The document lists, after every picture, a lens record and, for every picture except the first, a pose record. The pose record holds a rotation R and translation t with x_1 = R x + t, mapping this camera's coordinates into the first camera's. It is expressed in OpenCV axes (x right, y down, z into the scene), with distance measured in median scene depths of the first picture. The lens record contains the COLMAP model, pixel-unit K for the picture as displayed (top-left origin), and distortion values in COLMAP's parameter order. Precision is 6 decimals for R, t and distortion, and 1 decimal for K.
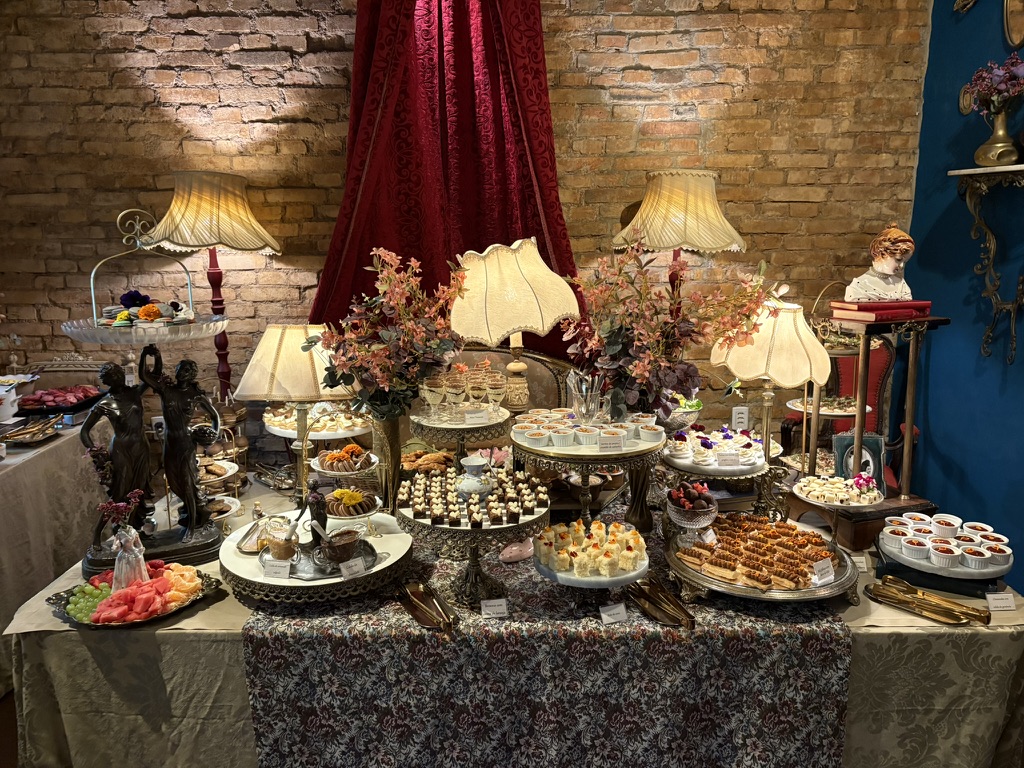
lens RADIAL K [[763.7, 0, 511.9], [0, 763.7, 385.0], [0, 0, 1]] dist [0.010209, -0.011435]
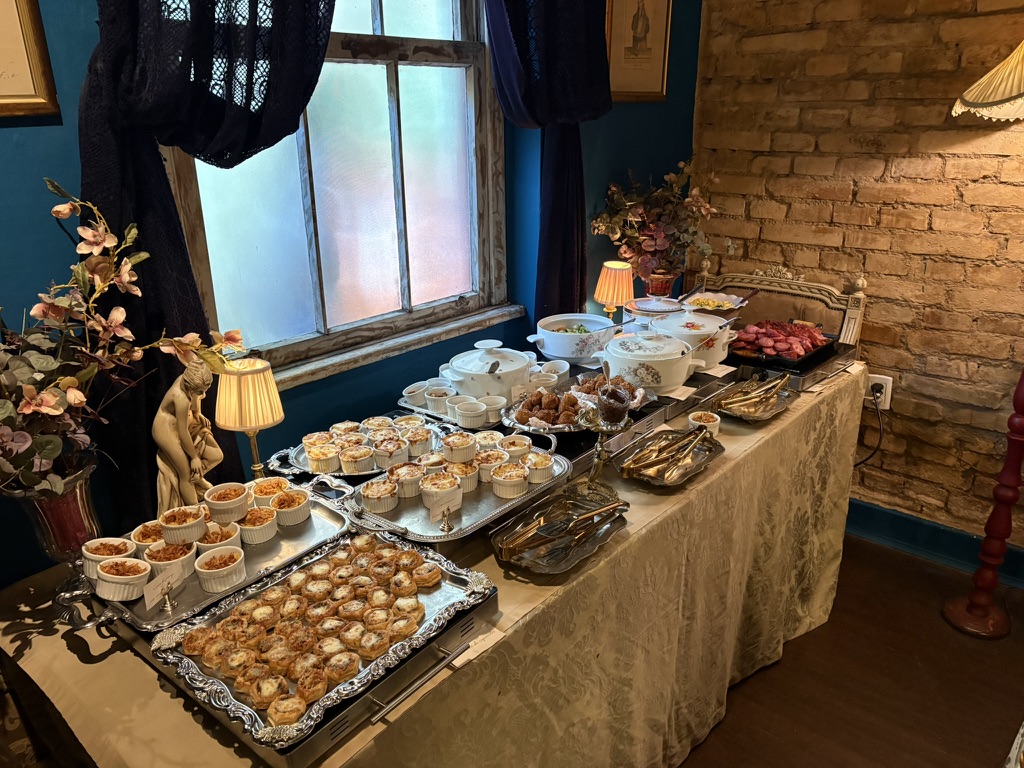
lens RADIAL K [[763.7, 0, 512.3], [0, 763.7, 384.9], [0, 0, 1]] dist [0.010209, -0.011435]
pose [[0.743765, 0.220253, -0.631111, -0.289188], [-0.125239, 0.973352, 0.192099, -0.041391], [0.656604, -0.063837, 0.751529, 0.290300]]
